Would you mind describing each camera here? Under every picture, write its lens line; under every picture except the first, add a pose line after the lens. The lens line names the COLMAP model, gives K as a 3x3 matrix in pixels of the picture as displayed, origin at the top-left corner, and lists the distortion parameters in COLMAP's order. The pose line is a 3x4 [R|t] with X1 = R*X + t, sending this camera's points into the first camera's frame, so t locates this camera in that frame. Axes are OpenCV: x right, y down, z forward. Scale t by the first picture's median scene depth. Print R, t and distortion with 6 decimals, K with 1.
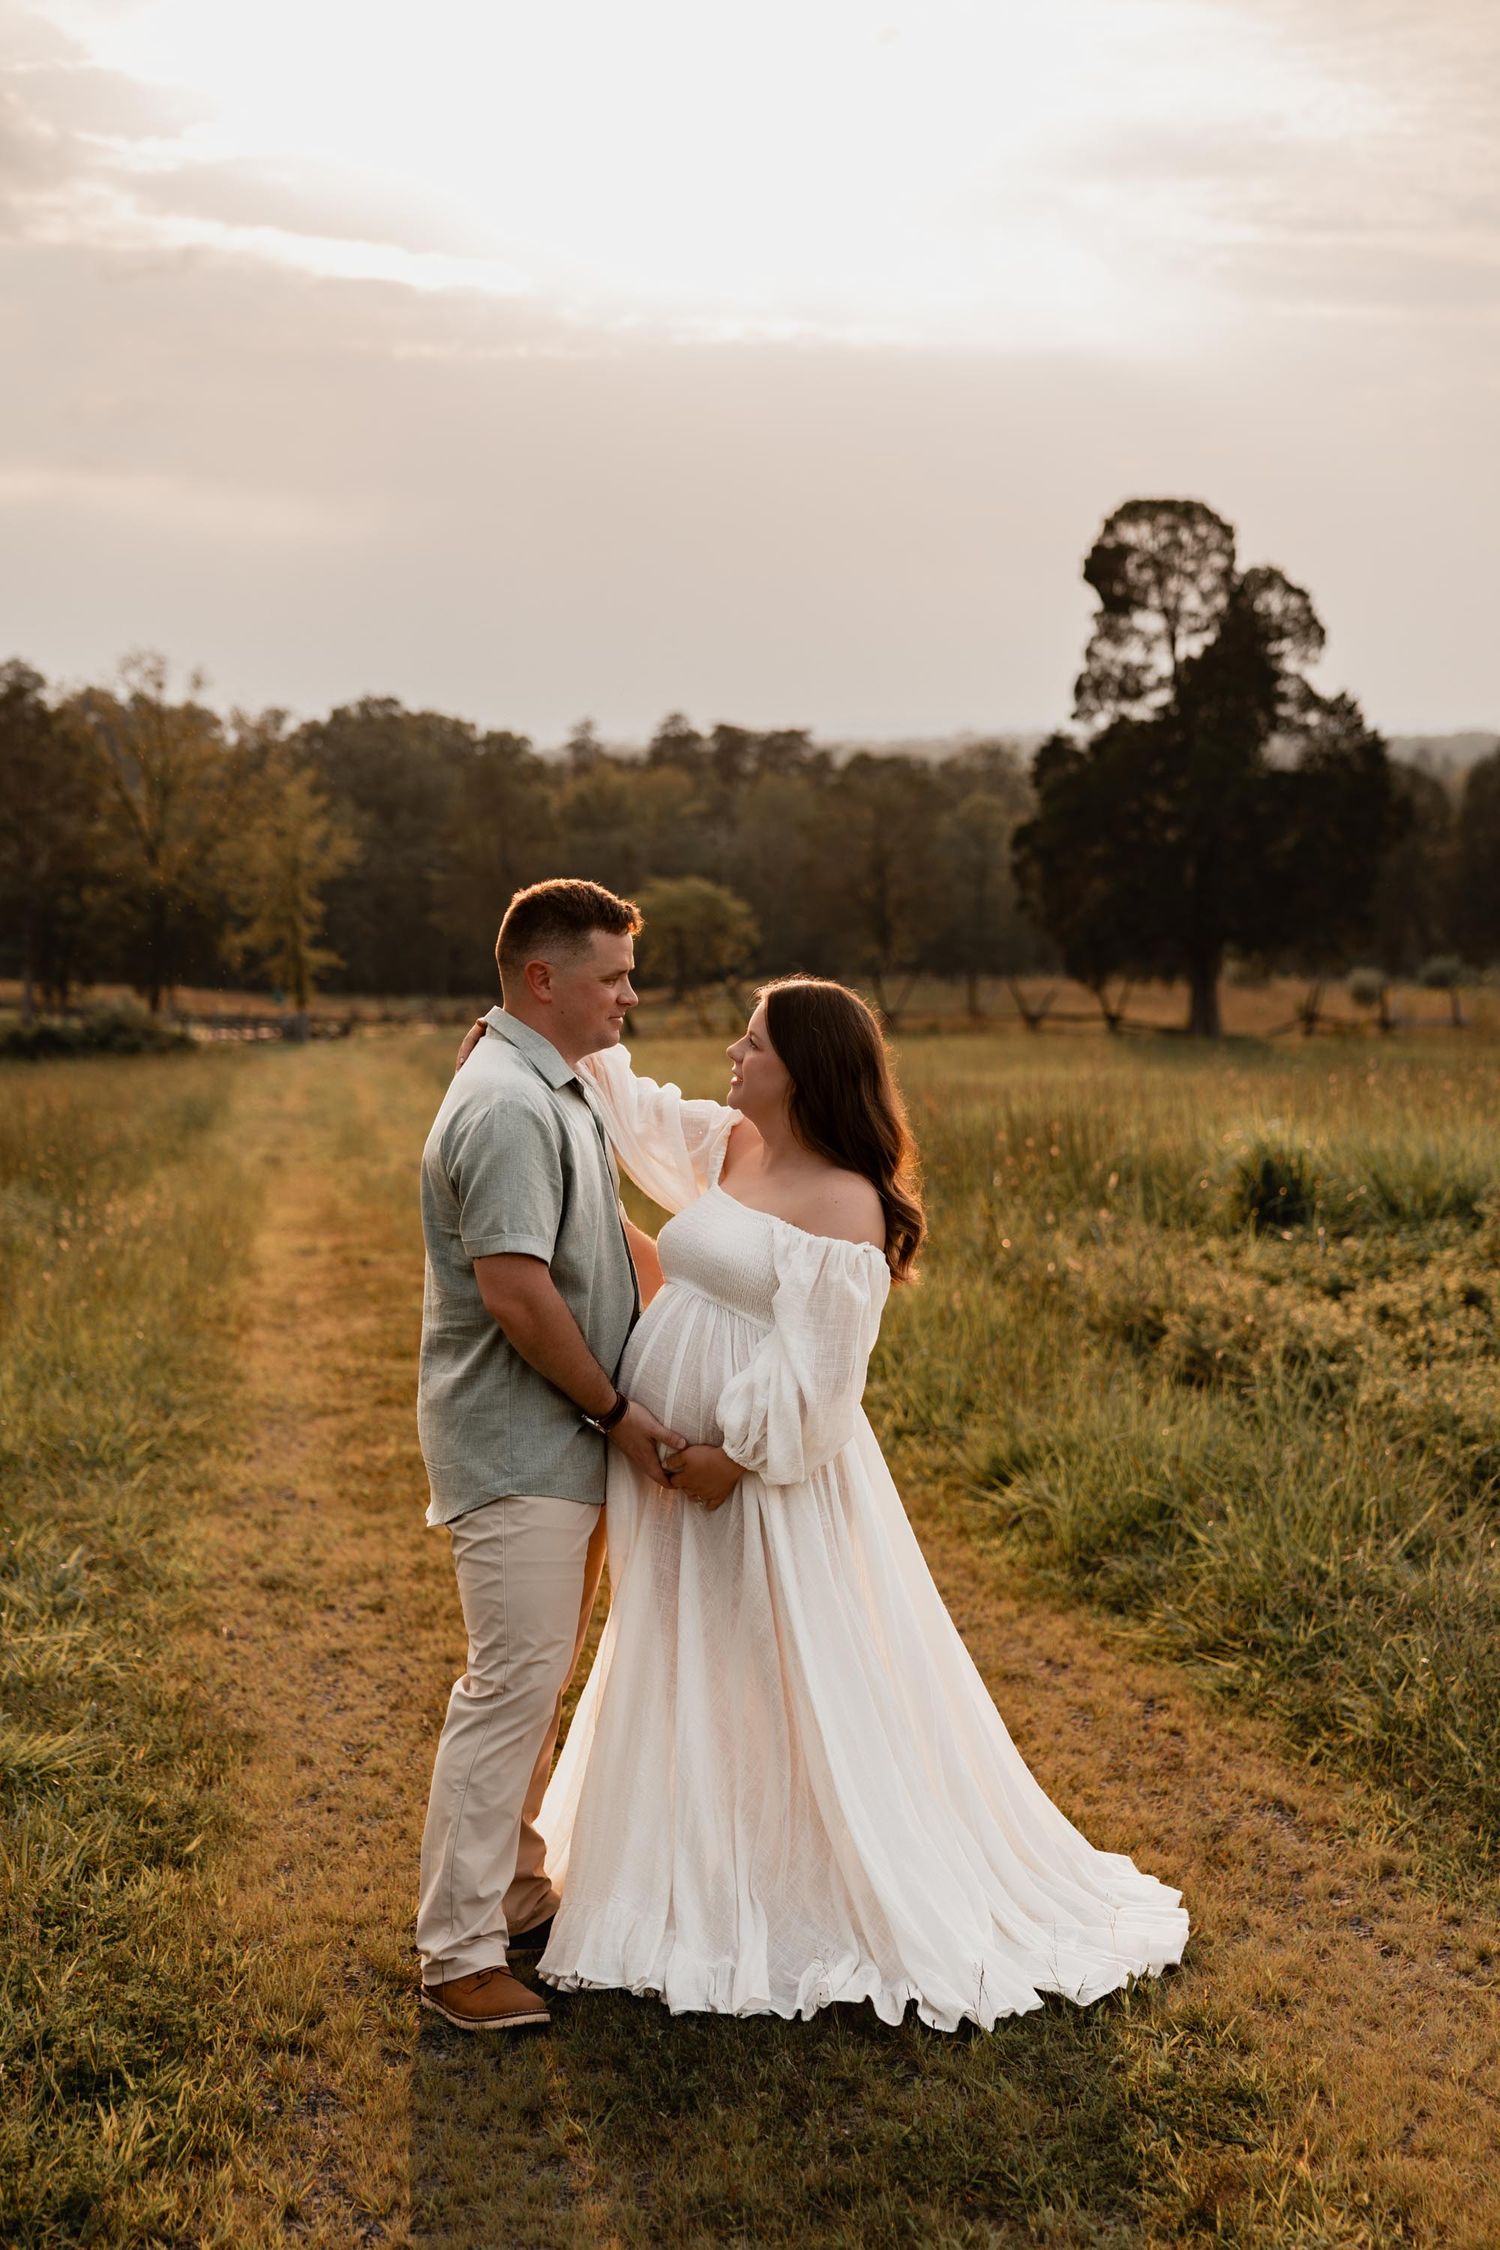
lens RADIAL K [[4412.1, 0, 758.9], [0, 4412.1, 1266.7], [0, 0, 1]] dist [0.055766, 0.207680]
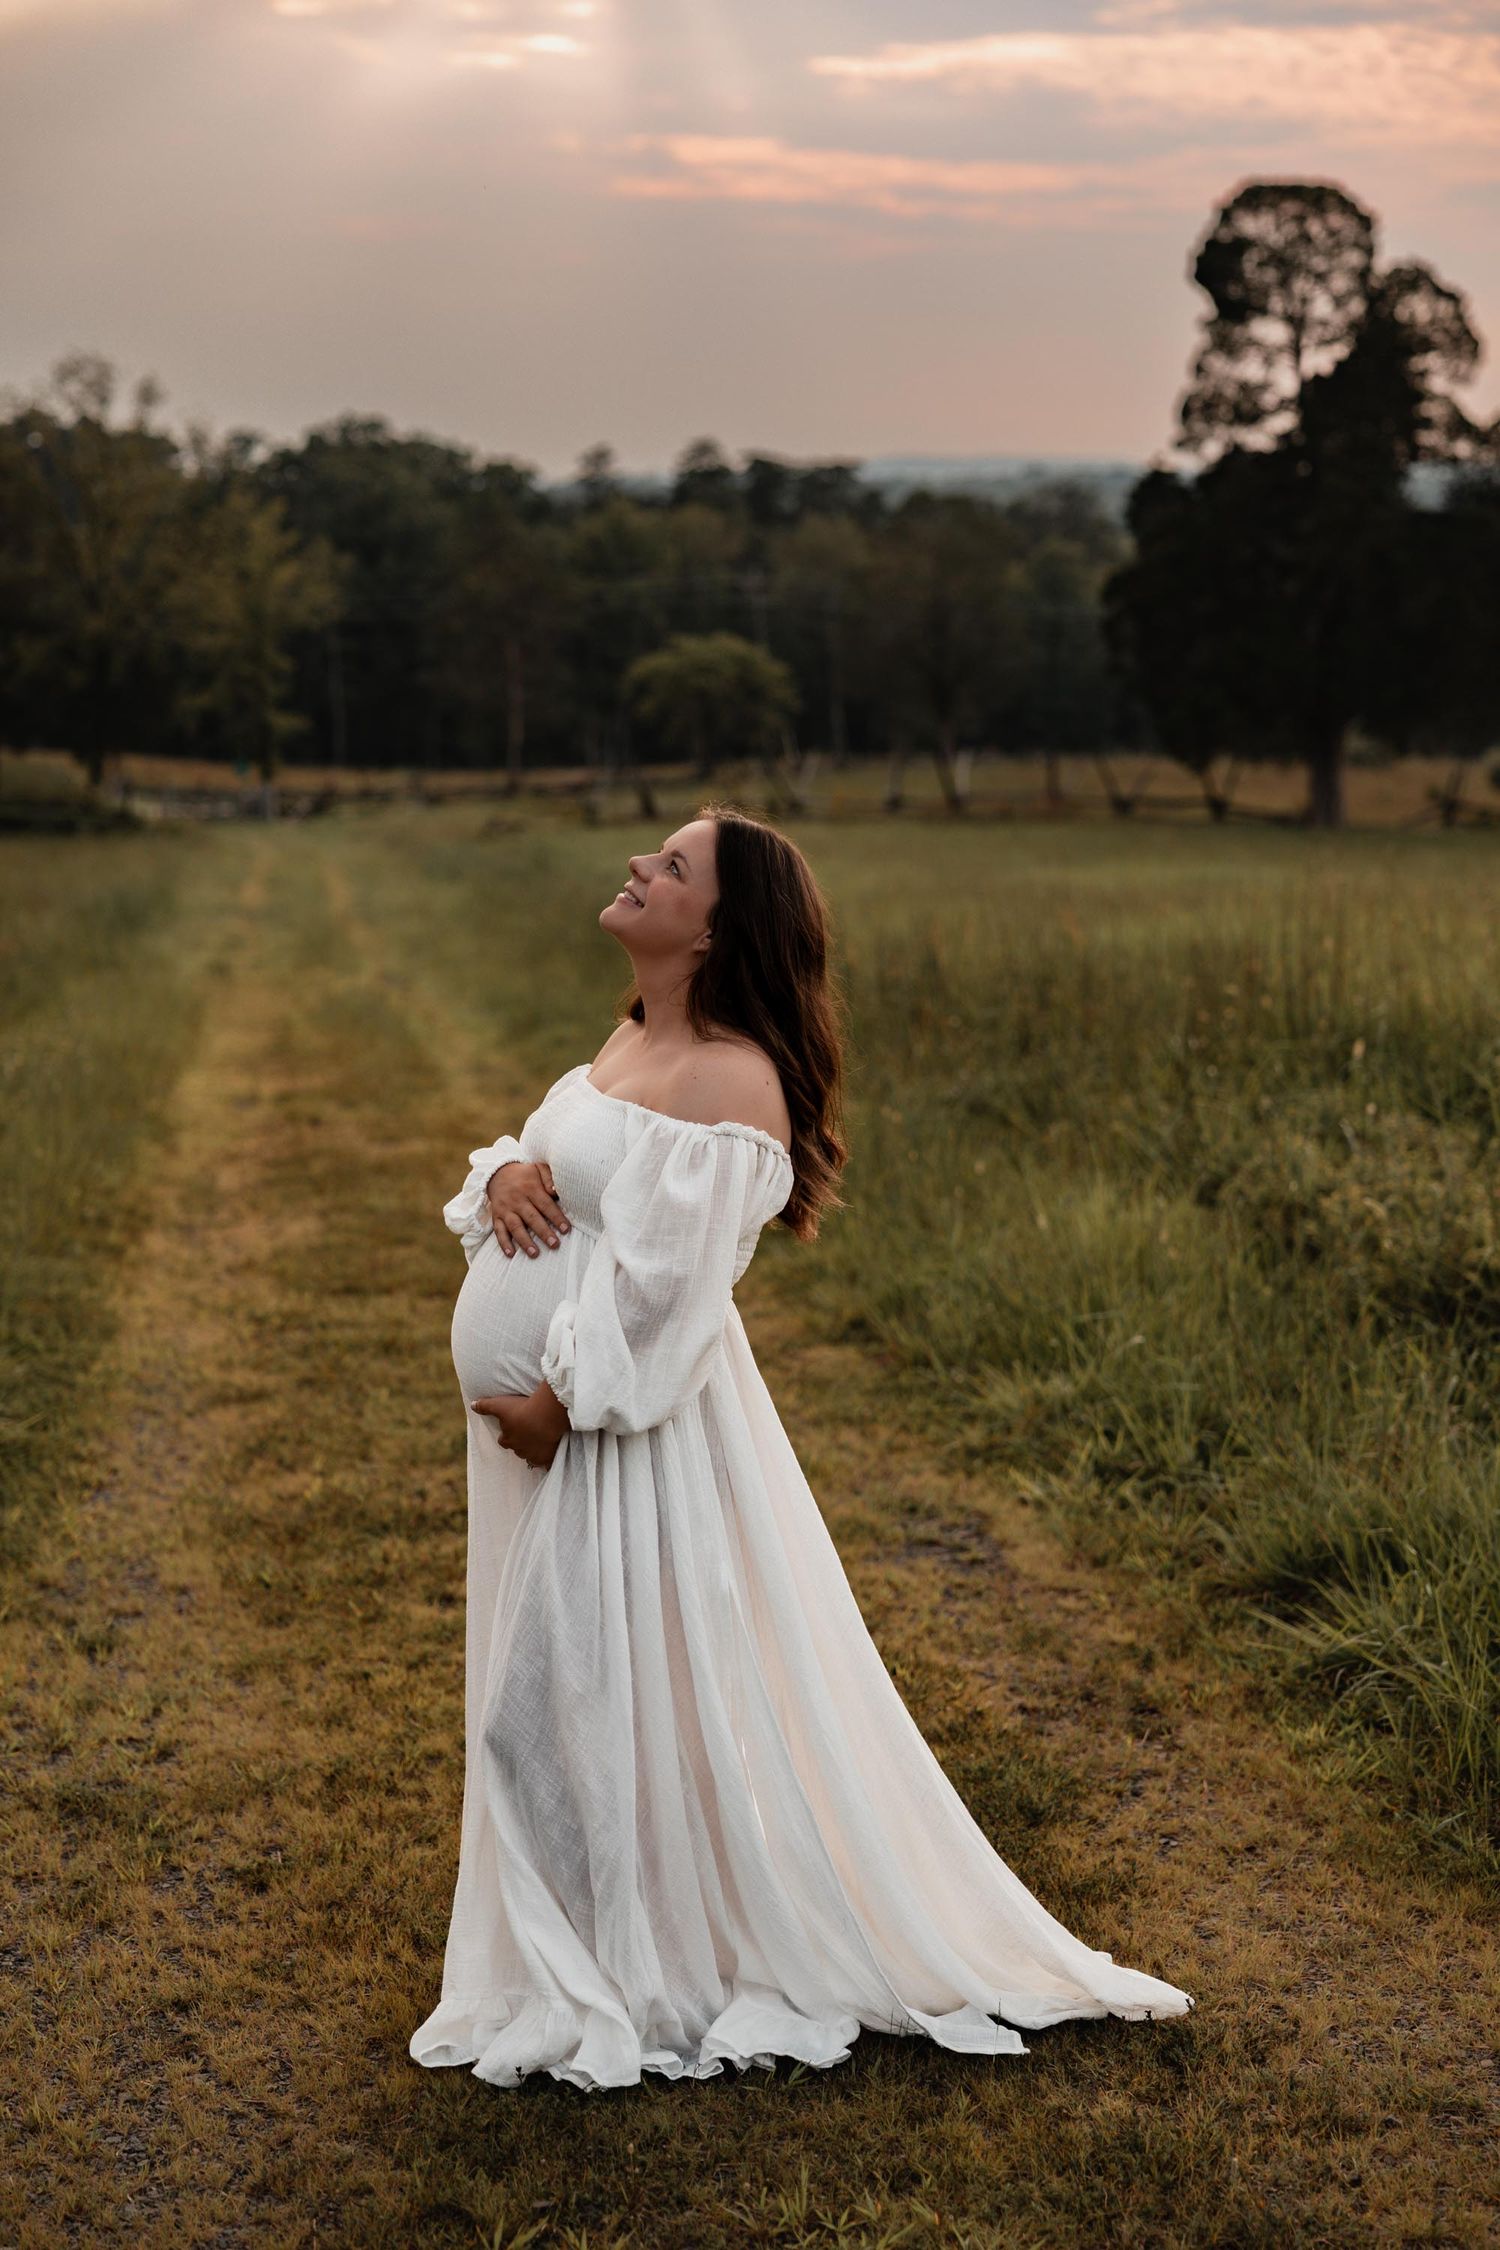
lens RADIAL K [[4616.5, 0, 743.6], [0, 4616.5, 1291.3], [0, 0, 1]] dist [0.064806, 0.179109]
pose [[0.999927, 0.010903, -0.005279, -0.005570], [-0.010618, 0.998623, 0.051366, -0.007322], [0.005832, -0.051306, 0.998666, 0.106600]]
